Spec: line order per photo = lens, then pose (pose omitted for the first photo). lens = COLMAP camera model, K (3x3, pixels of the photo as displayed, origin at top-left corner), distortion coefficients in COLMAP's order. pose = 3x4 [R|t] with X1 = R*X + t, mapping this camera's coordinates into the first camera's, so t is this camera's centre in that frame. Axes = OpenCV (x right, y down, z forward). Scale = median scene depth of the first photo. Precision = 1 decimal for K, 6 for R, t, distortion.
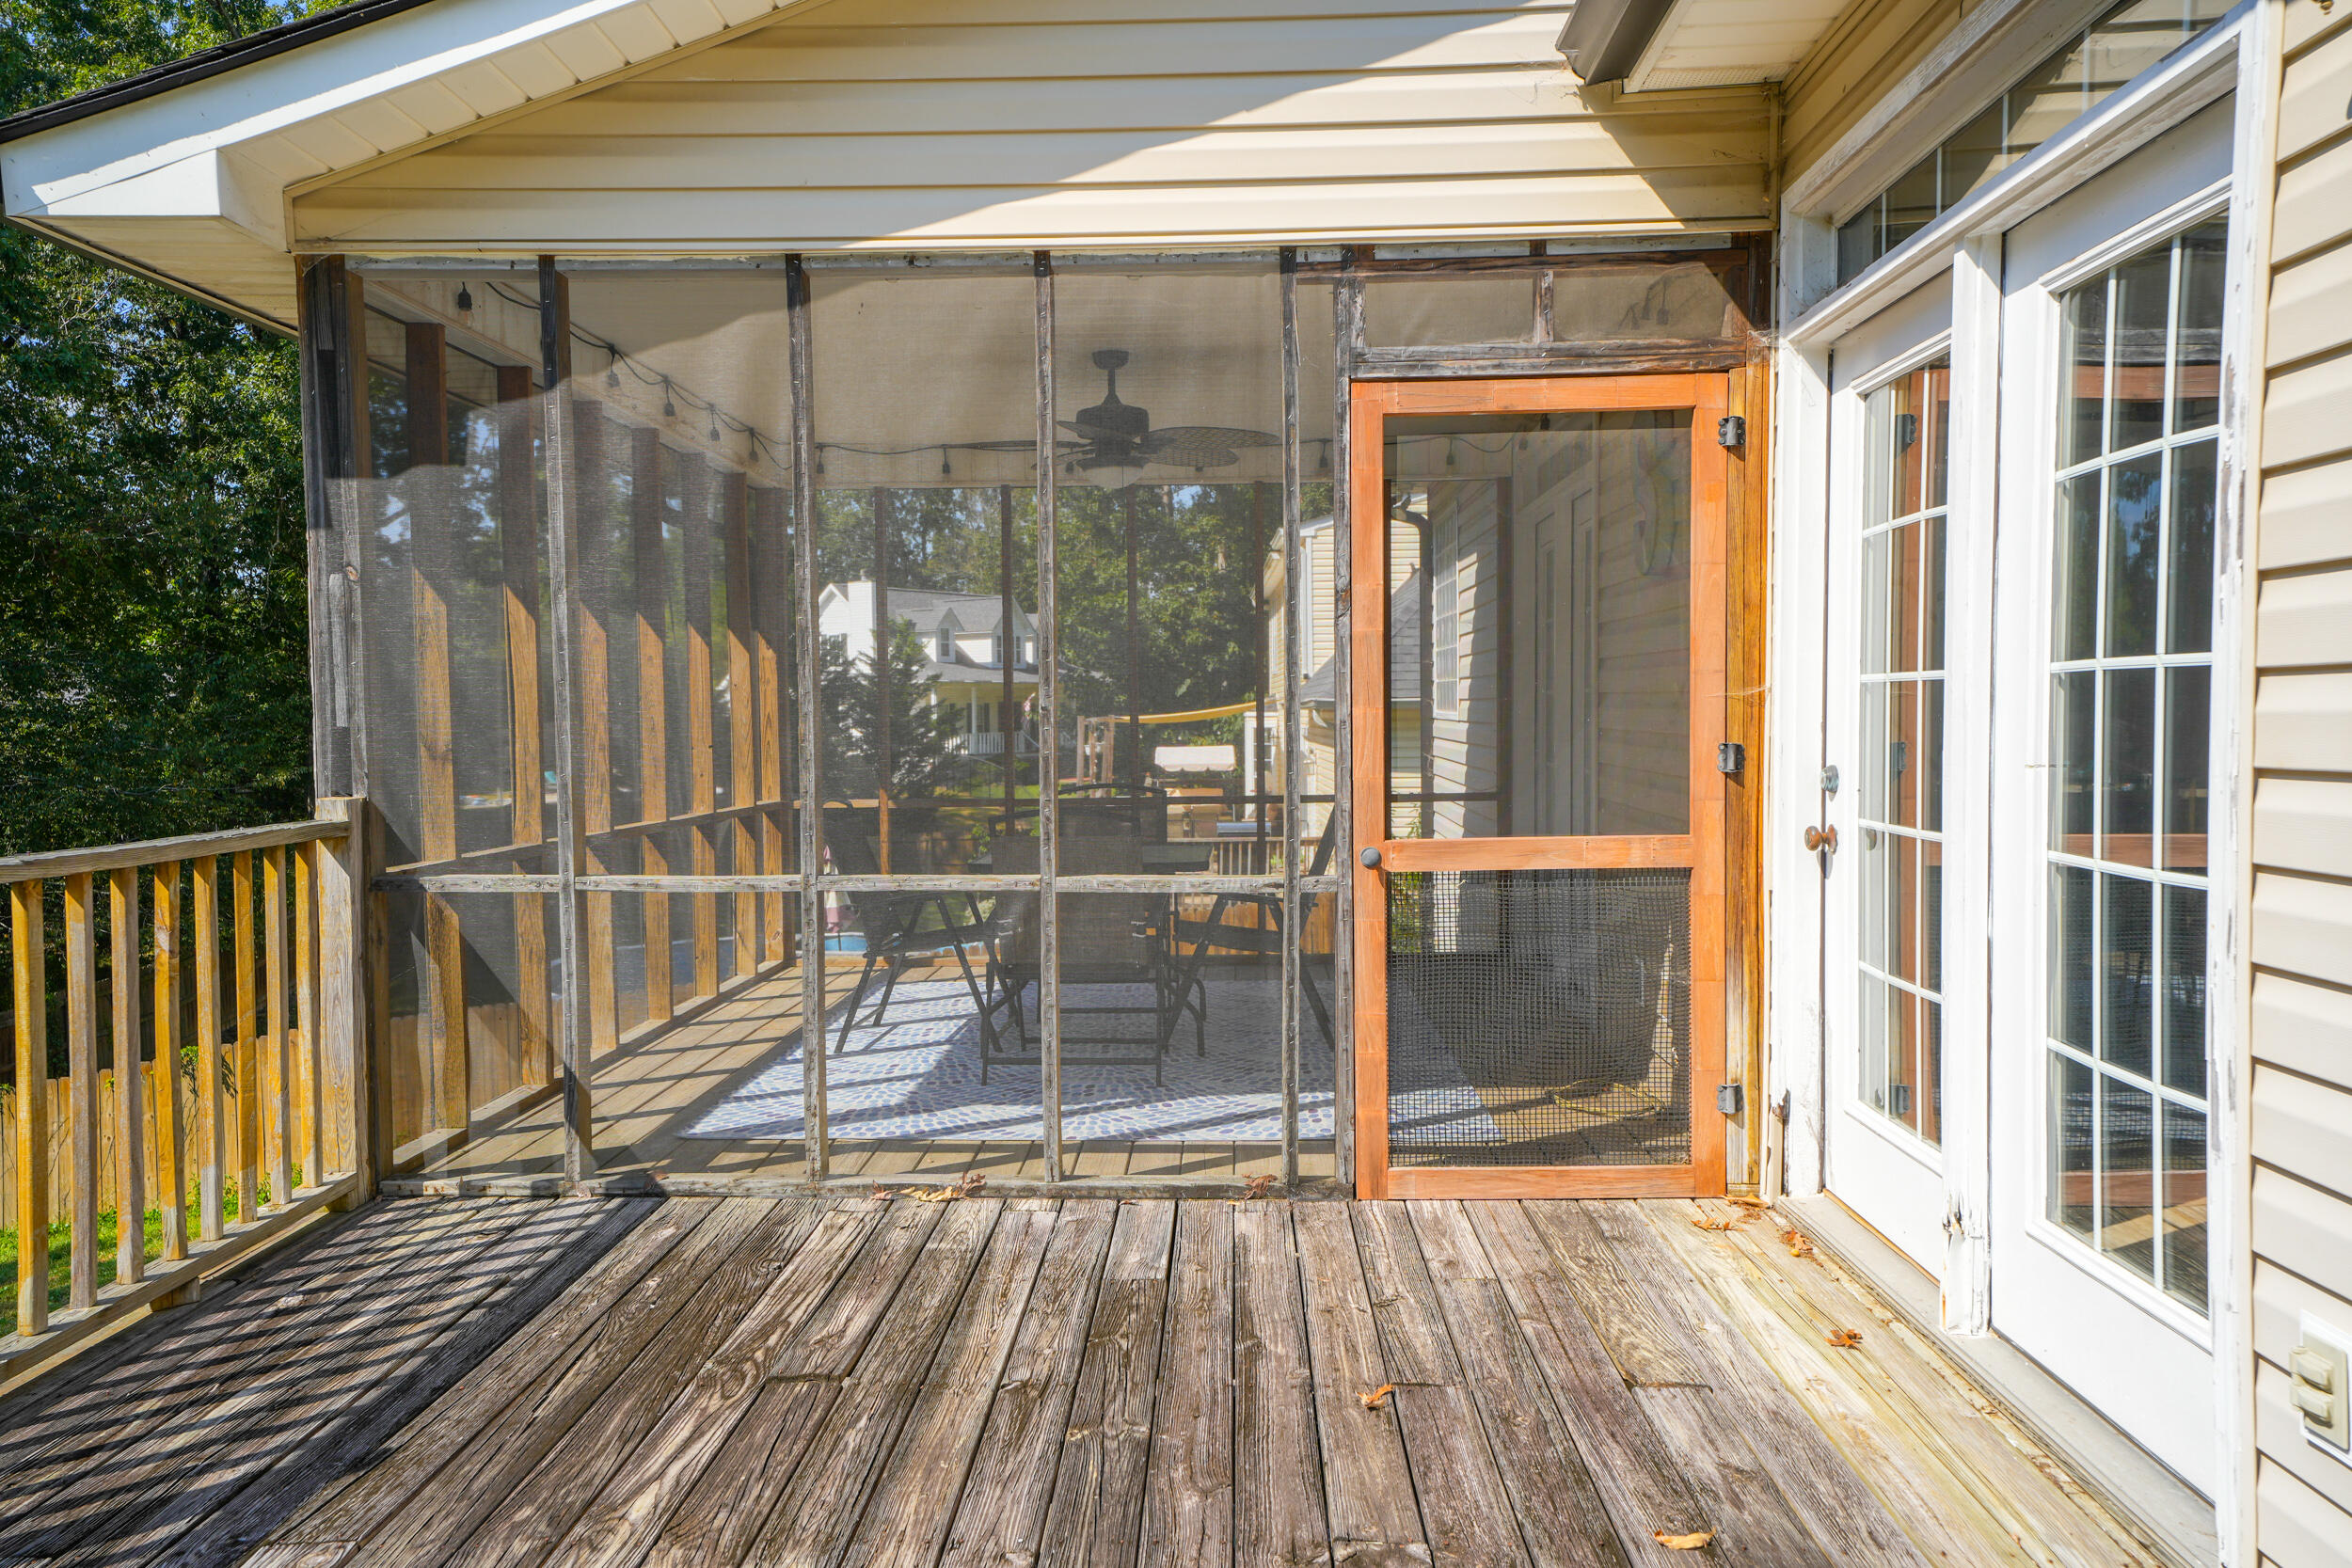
lens RADIAL K [[1827.2, 0, 1174.8], [0, 1827.2, 787.8], [0, 0, 1]] dist [0.037599, 0.034267]
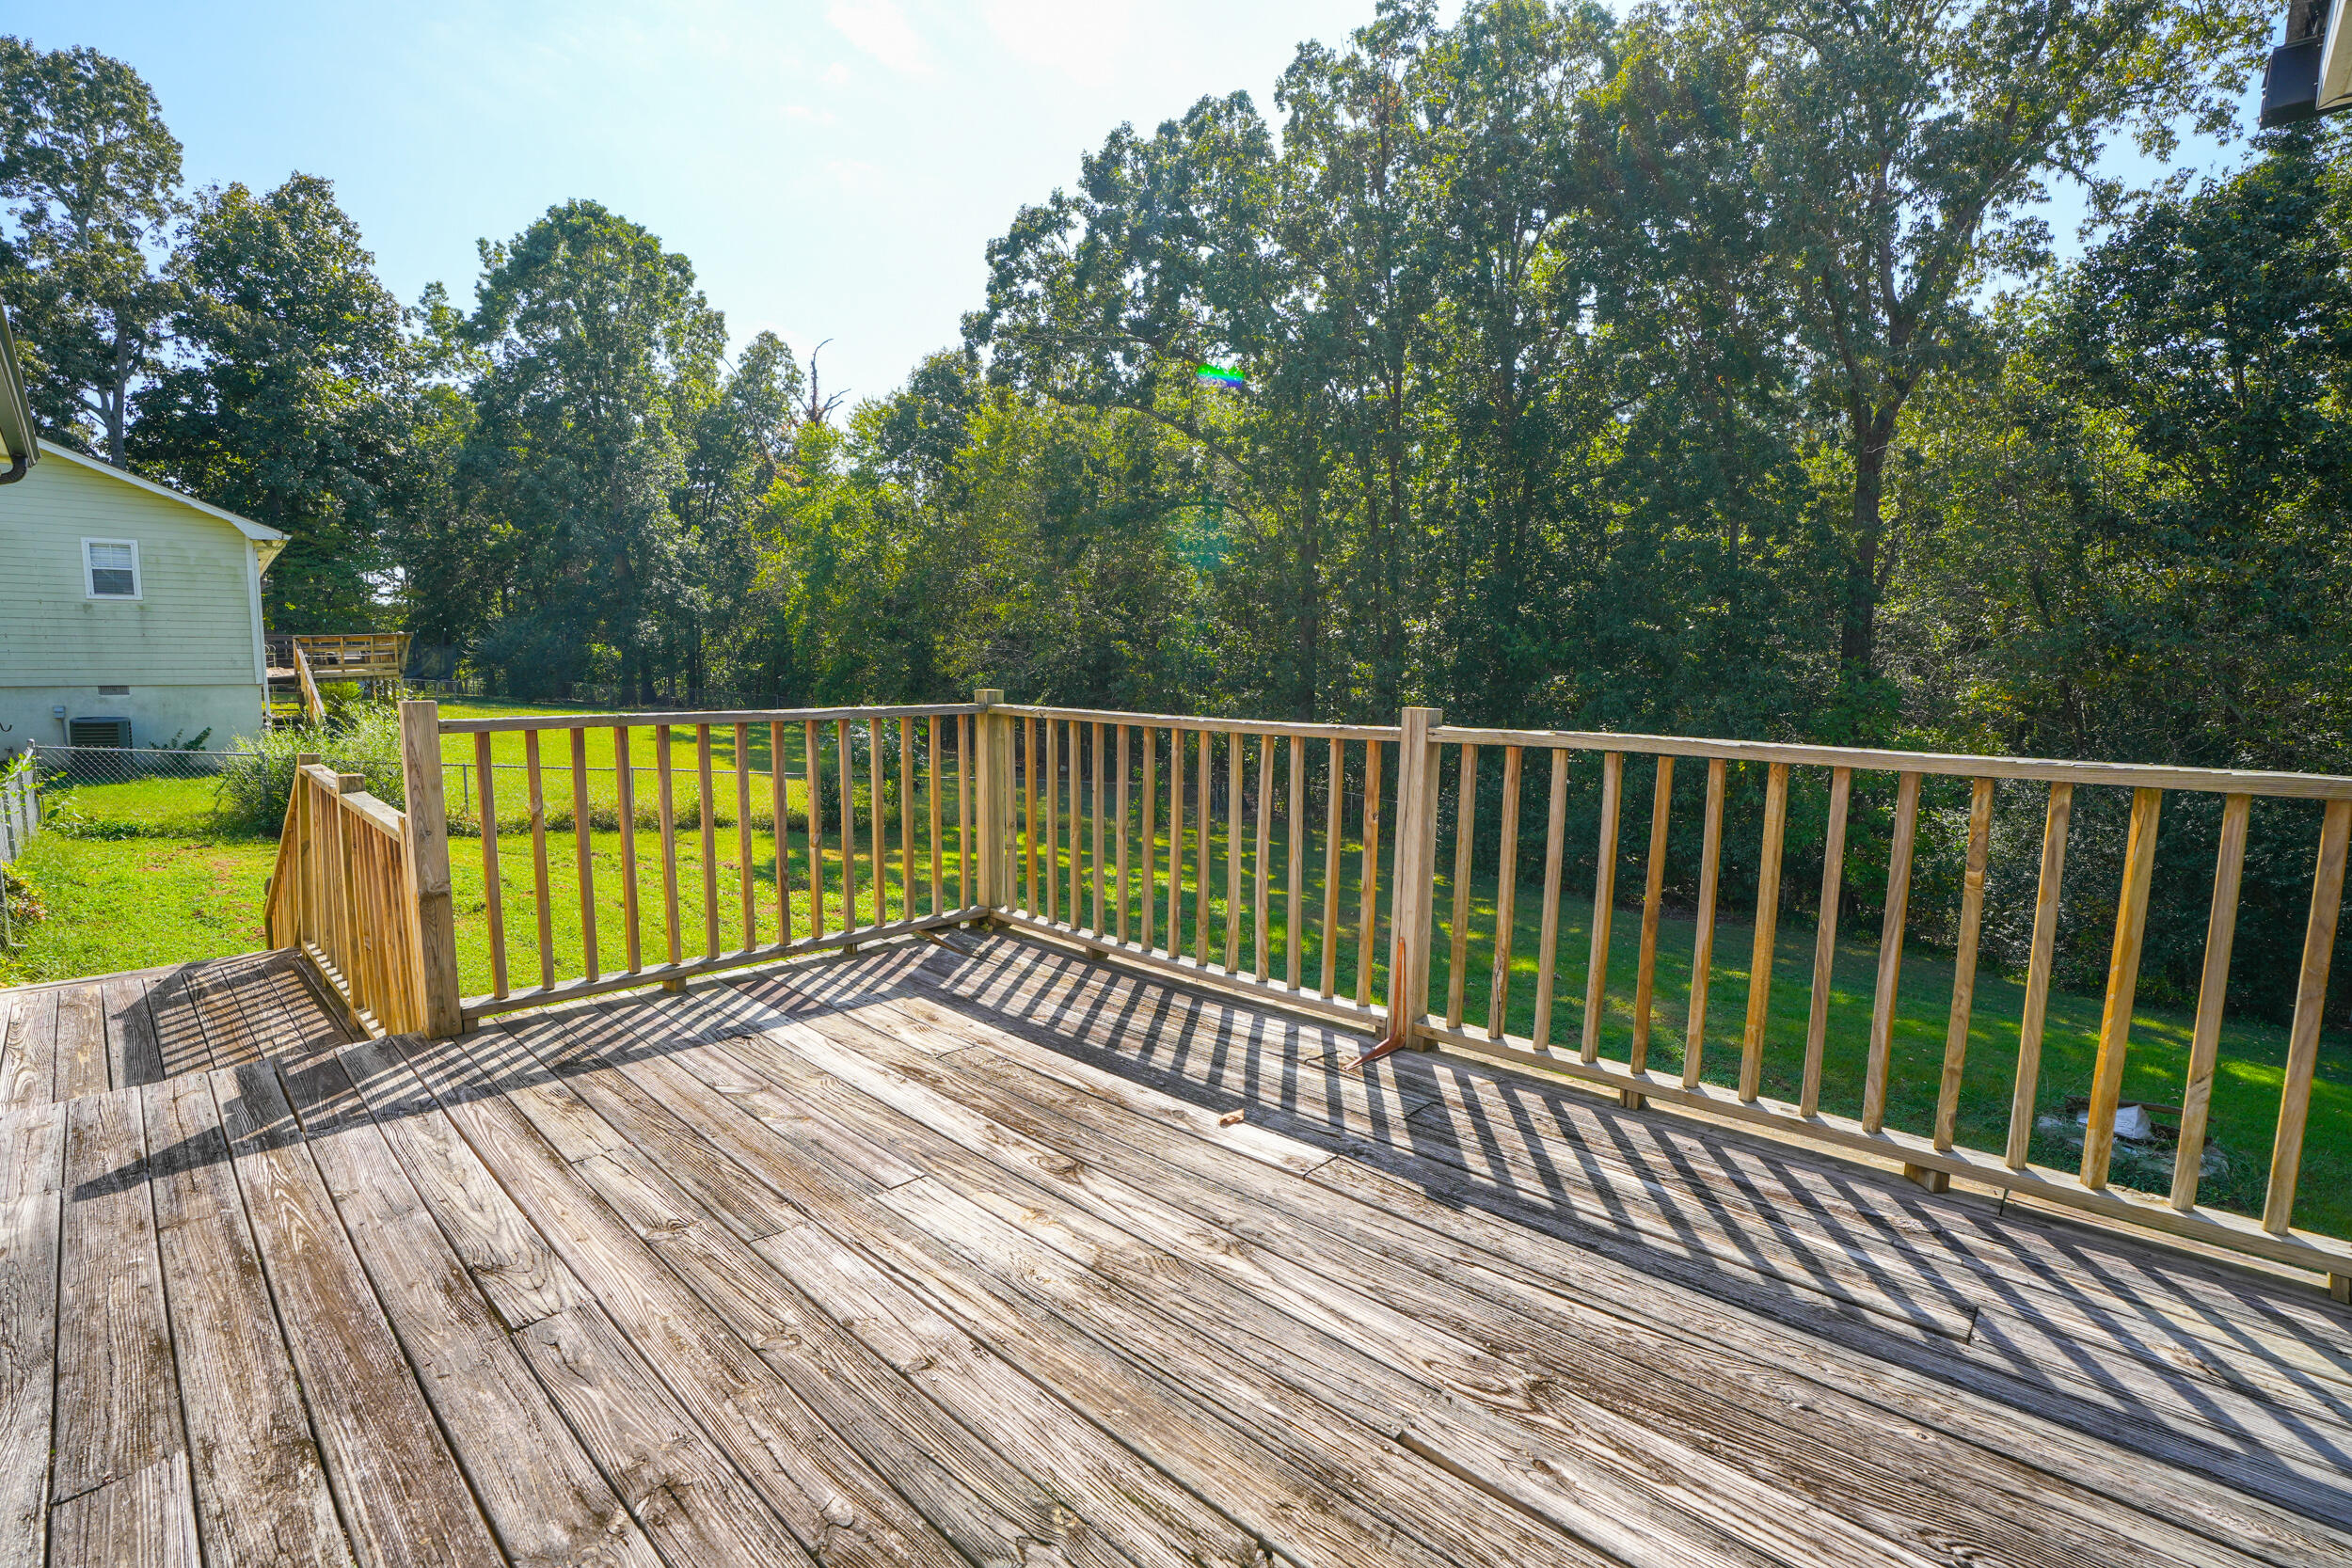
lens RADIAL K [[1086.0, 0, 1168.6], [0, 1086.0, 775.6], [0, 0, 1]] dist [-0.048904, 0.007901]
pose [[-0.657751, 0.096751, -0.746996, 0.191169], [-0.032184, 0.987201, 0.156201, -0.039327], [0.752548, 0.126783, -0.646218, 1.041408]]
